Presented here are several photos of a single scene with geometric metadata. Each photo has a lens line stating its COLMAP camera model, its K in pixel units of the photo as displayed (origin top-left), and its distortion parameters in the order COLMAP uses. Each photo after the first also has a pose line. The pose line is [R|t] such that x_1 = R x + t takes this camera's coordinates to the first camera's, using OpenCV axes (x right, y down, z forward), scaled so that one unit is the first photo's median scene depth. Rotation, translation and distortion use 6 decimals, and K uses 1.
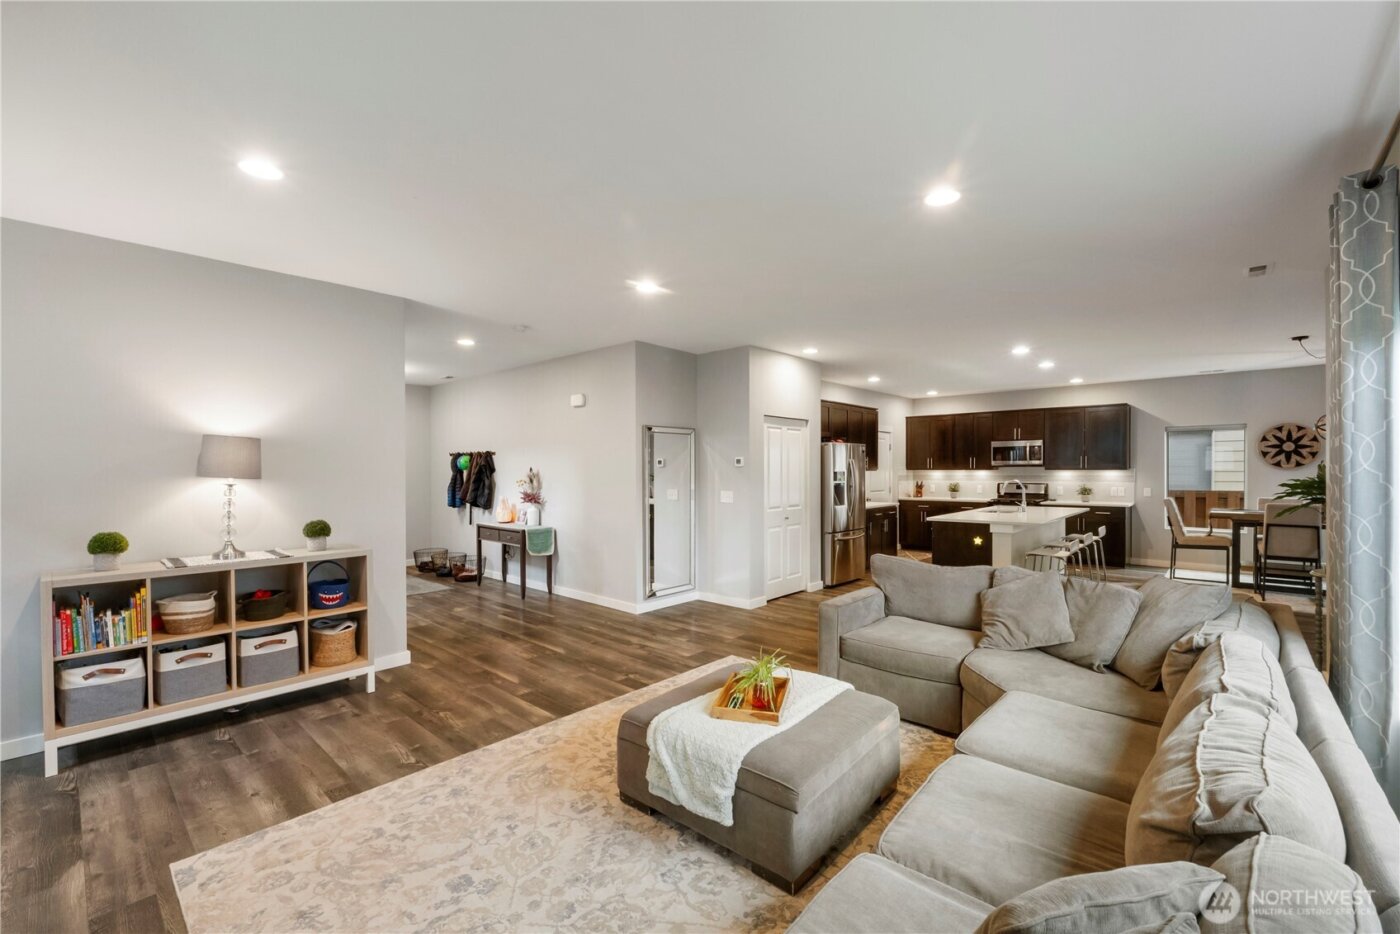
lens RADIAL K [[592.6, 0, 701.6], [0, 592.6, 470.9], [0, 0, 1]] dist [-0.002126, -0.000028]
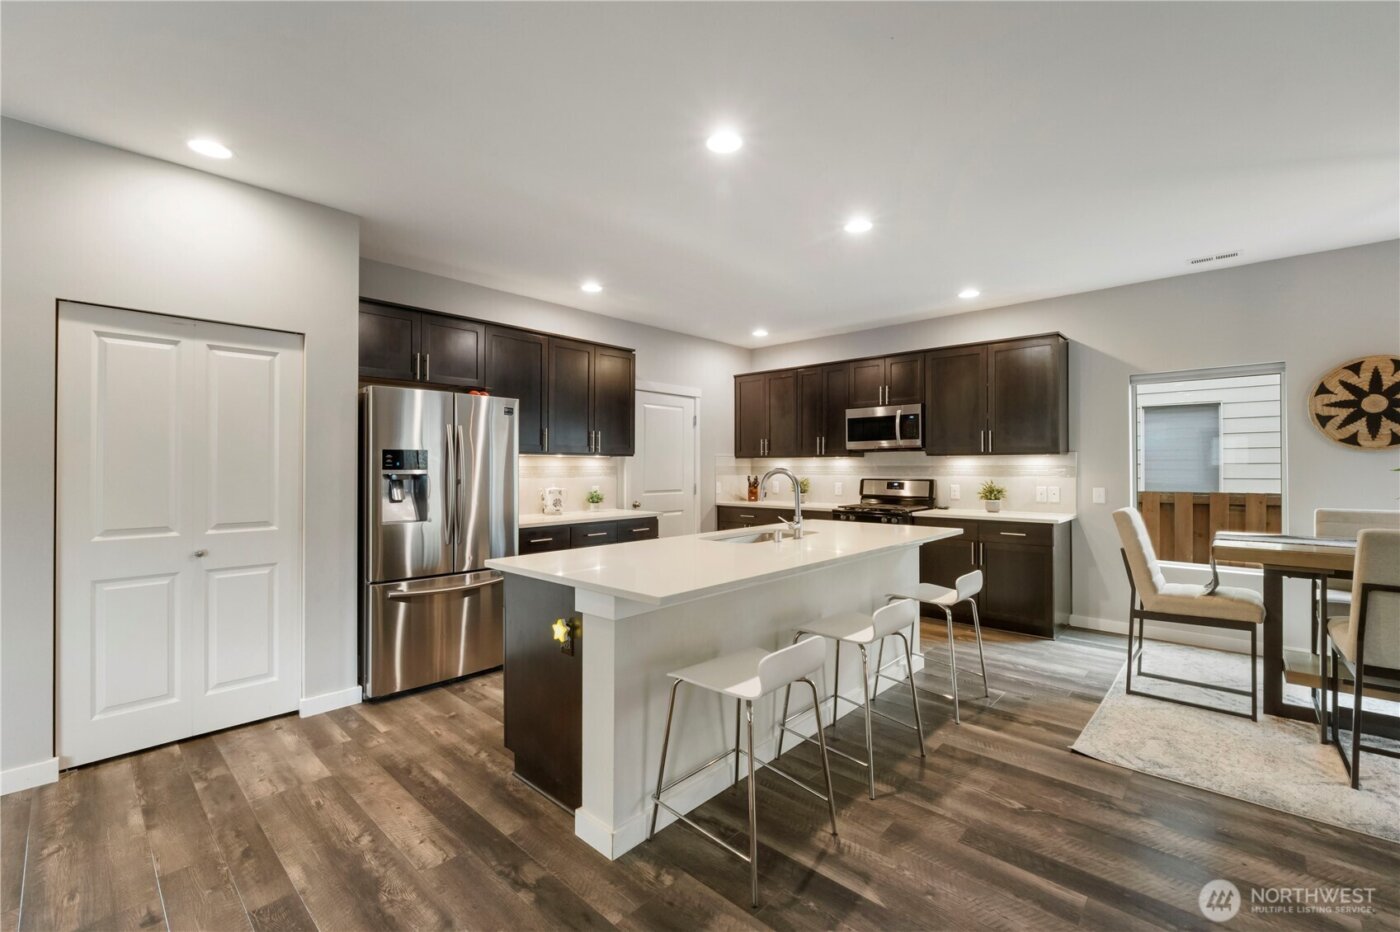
lens RADIAL K [[588.2, 0, 696.6], [0, 588.2, 458.1], [0, 0, 1]] dist [-0.003045, -0.000634]
pose [[0.999832, 0.003269, -0.018022, 0.414490], [-0.003627, 0.999796, -0.019877, 0.014381], [0.017953, 0.019939, 0.999640, 0.476397]]
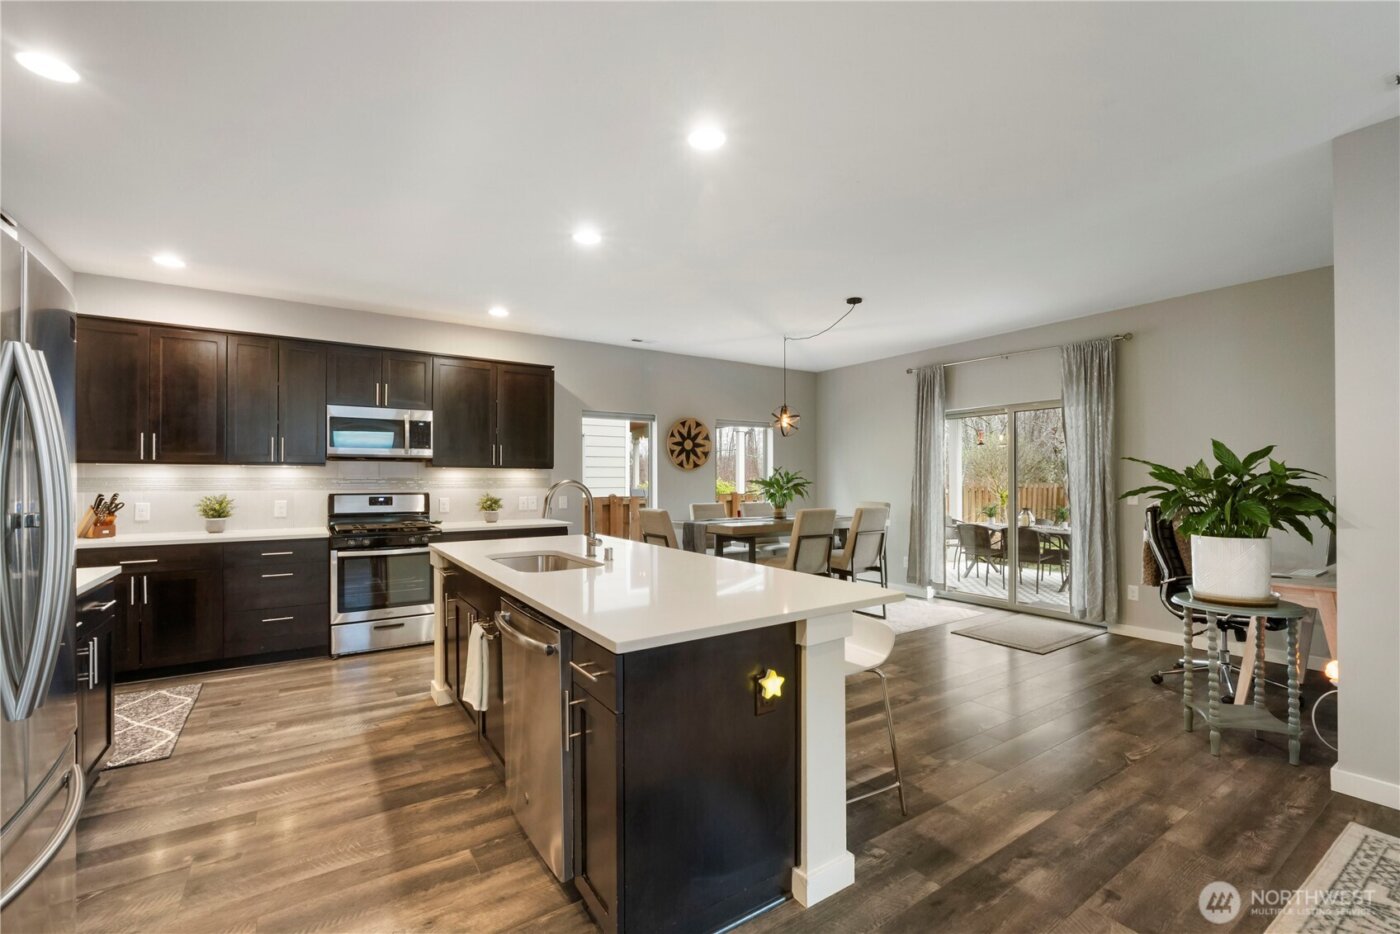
lens RADIAL K [[592.6, 0, 701.6], [0, 592.6, 470.9], [0, 0, 1]] dist [-0.002126, -0.000028]
pose [[0.247711, 0.018755, 0.968652, 0.133465], [0.002779, 0.999795, -0.020068, 0.014735], [-0.968830, 0.007663, 0.247608, 0.714630]]
